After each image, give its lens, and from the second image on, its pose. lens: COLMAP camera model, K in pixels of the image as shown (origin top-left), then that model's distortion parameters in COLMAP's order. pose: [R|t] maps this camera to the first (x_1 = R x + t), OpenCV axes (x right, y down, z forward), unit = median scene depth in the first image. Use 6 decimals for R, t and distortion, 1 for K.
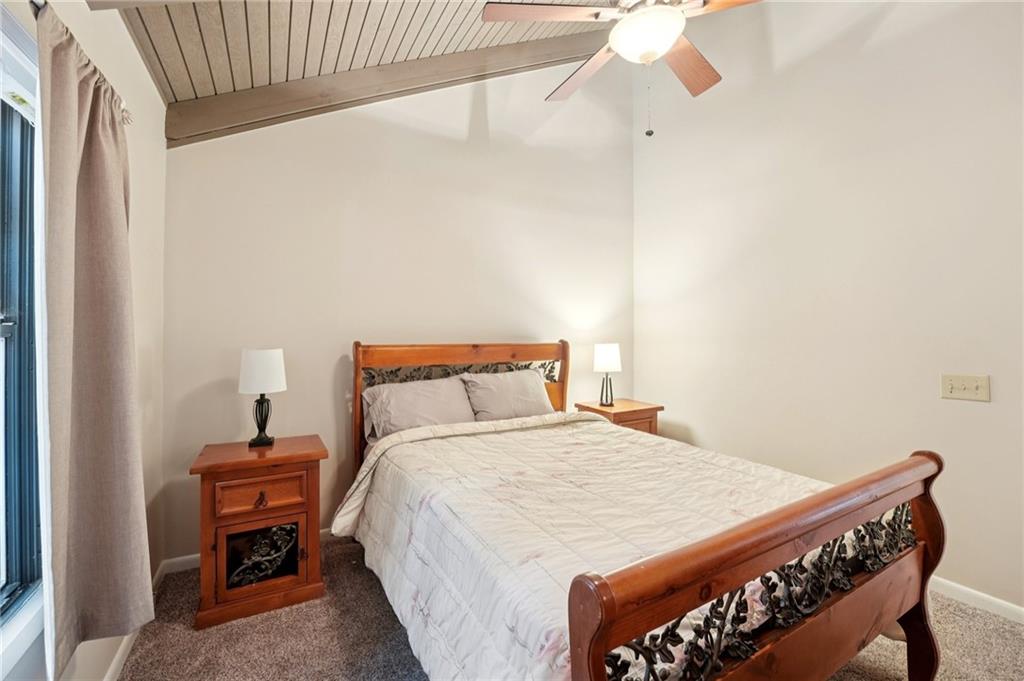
lens RADIAL K [[413.2, 0, 508.2], [0, 413.2, 337.1], [0, 0, 1]] dist [-0.025584, -0.000041]
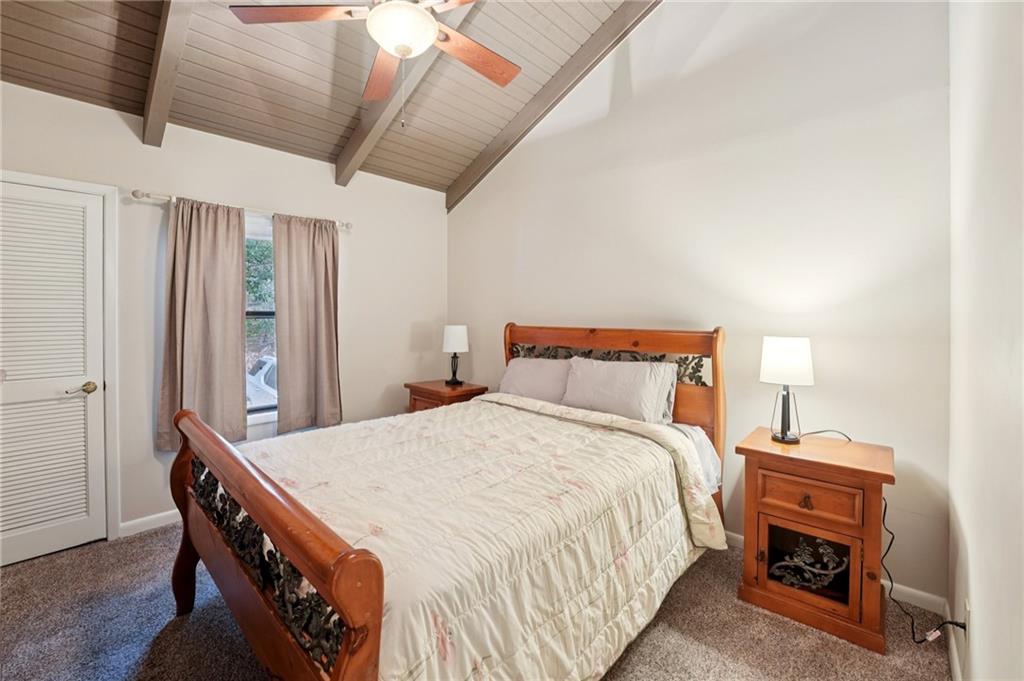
lens RADIAL K [[421.5, 0, 514.2], [0, 421.5, 320.7], [0, 0, 1]] dist [-0.024606, -0.000313]
pose [[0.323480, 0.006631, -0.946212, 0.702926], [-0.026177, 0.999655, -0.001944, 0.006314], [0.945873, 0.025398, 0.323542, 0.461509]]
